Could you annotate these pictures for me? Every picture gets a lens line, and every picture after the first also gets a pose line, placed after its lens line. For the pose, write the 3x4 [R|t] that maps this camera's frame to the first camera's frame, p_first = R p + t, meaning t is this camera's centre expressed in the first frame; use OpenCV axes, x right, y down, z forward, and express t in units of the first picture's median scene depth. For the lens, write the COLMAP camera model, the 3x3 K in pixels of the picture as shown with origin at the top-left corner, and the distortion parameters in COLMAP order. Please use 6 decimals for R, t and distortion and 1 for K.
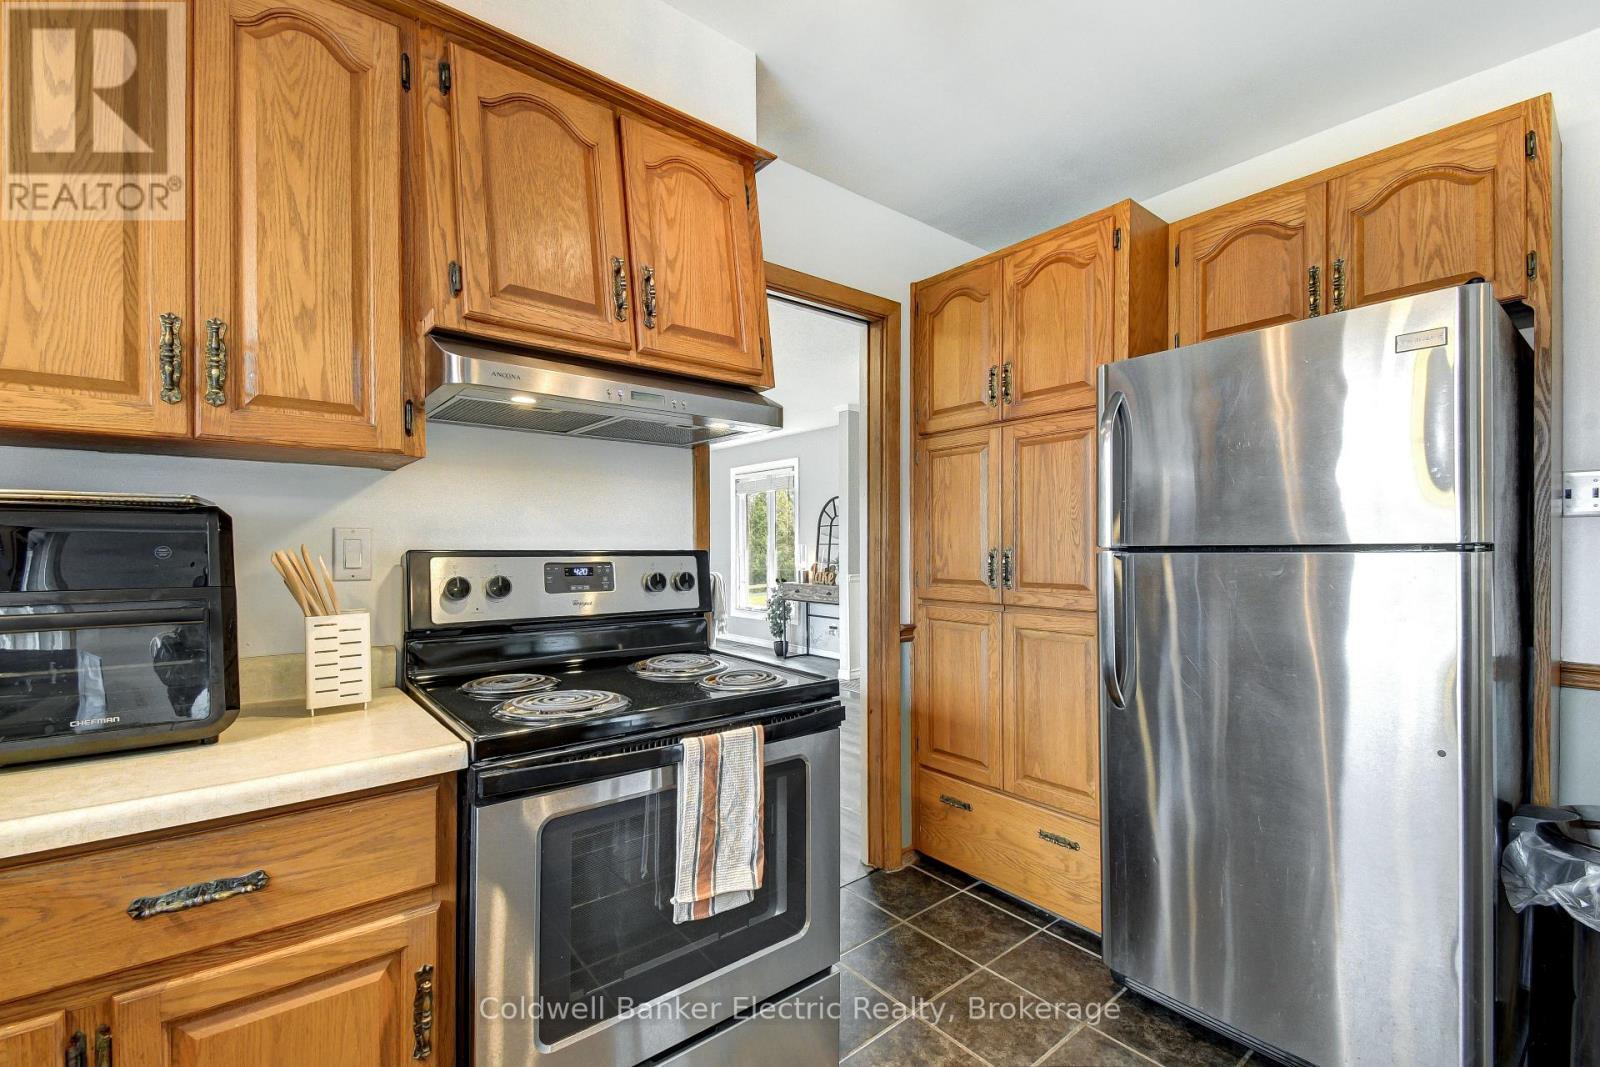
lens RADIAL K [[684.6, 0, 755.5], [0, 684.6, 549.2], [0, 0, 1]] dist [0.011508, -0.000105]
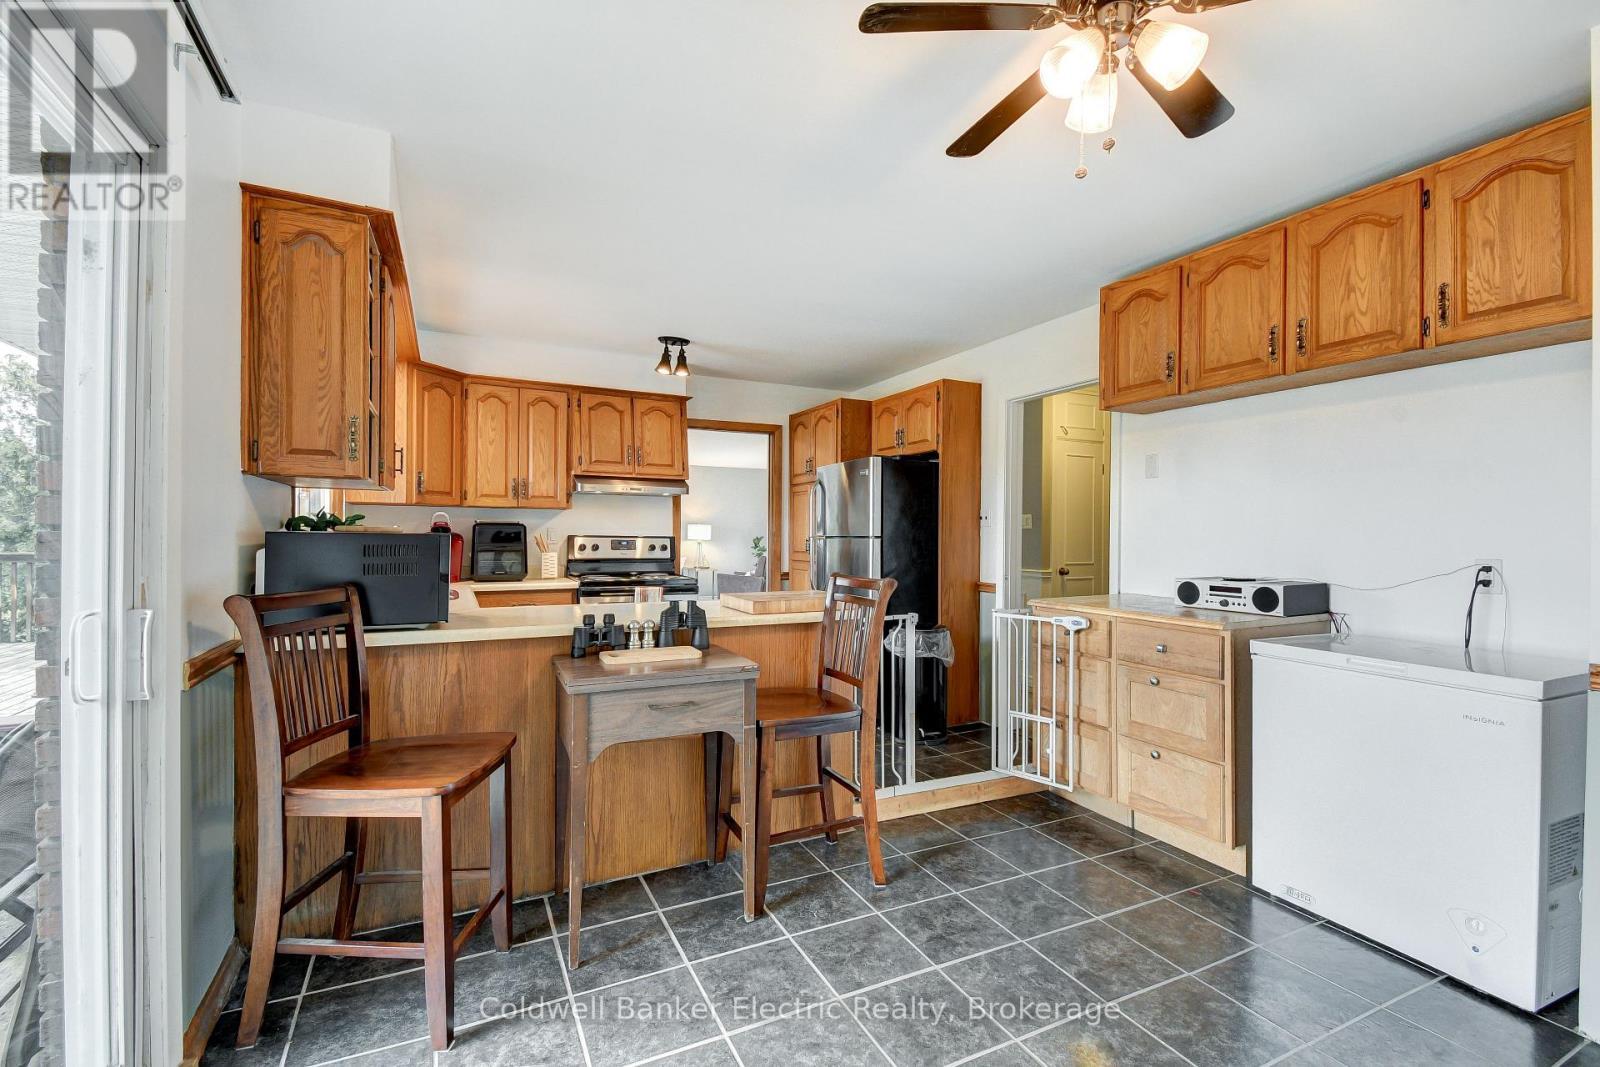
lens RADIAL K [[728.7, 0, 804.7], [0, 728.7, 532.8], [0, 0, 1]] dist [-0.000958, -0.000004]
pose [[0.981077, 0.014741, -0.193057, 1.258588], [-0.014970, 0.999888, 0.000272, -0.027921], [0.193040, 0.002624, 0.981187, -2.171048]]
